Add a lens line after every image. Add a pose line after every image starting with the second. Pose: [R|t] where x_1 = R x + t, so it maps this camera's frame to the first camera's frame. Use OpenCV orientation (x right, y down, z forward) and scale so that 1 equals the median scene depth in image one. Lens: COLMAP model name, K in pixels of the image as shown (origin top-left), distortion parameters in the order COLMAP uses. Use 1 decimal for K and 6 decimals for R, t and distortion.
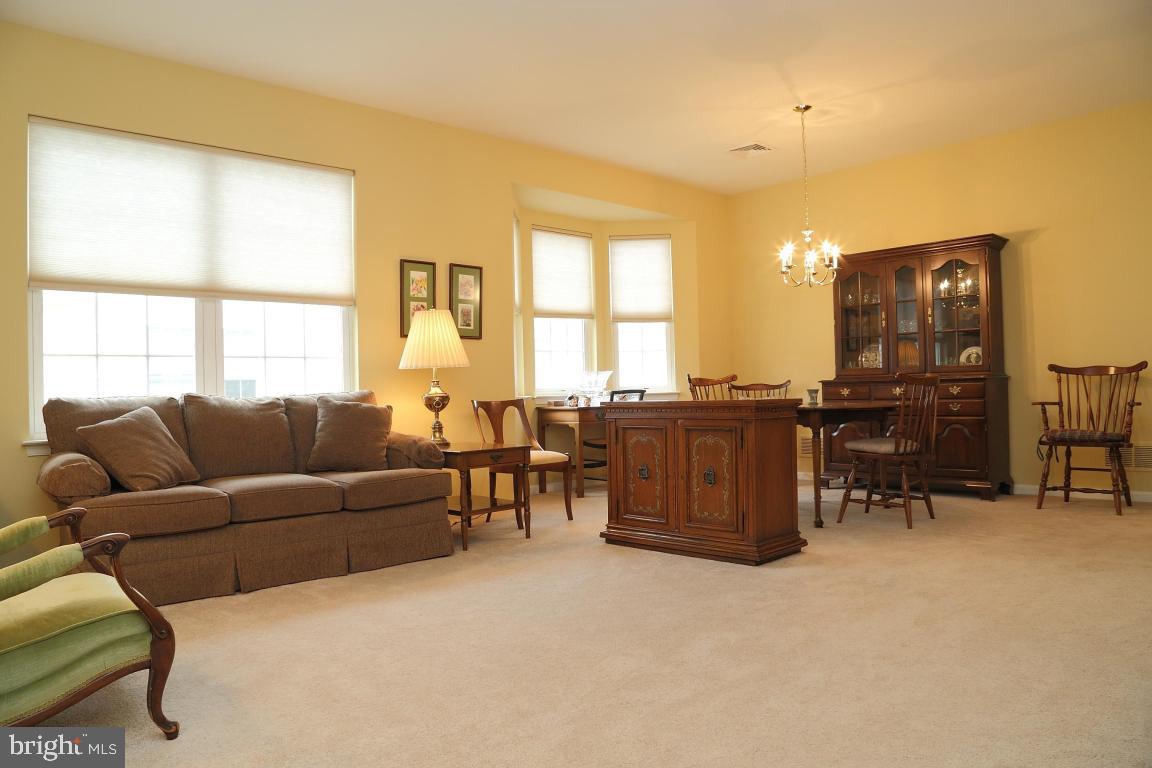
lens RADIAL K [[796.1, 0, 576.0], [0, 796.1, 384.0], [0, 0, 1]] dist [-0.056771, 0.000754]
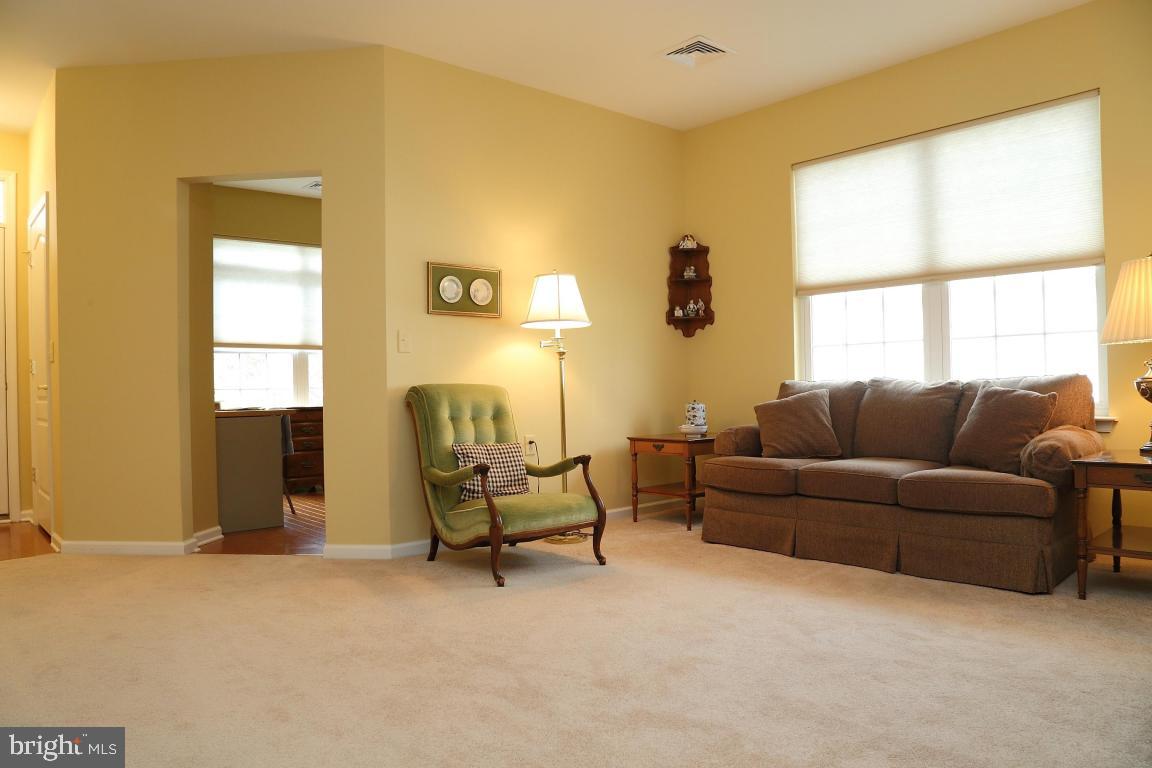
lens RADIAL K [[796.1, 0, 576.0], [0, 796.1, 384.0], [0, 0, 1]] dist [-0.056771, 0.000754]
pose [[0.006515, 0.019329, -0.999792, 0.460779], [0.027643, 0.999428, 0.019502, -0.008825], [0.999597, -0.027764, 0.005977, 0.449959]]
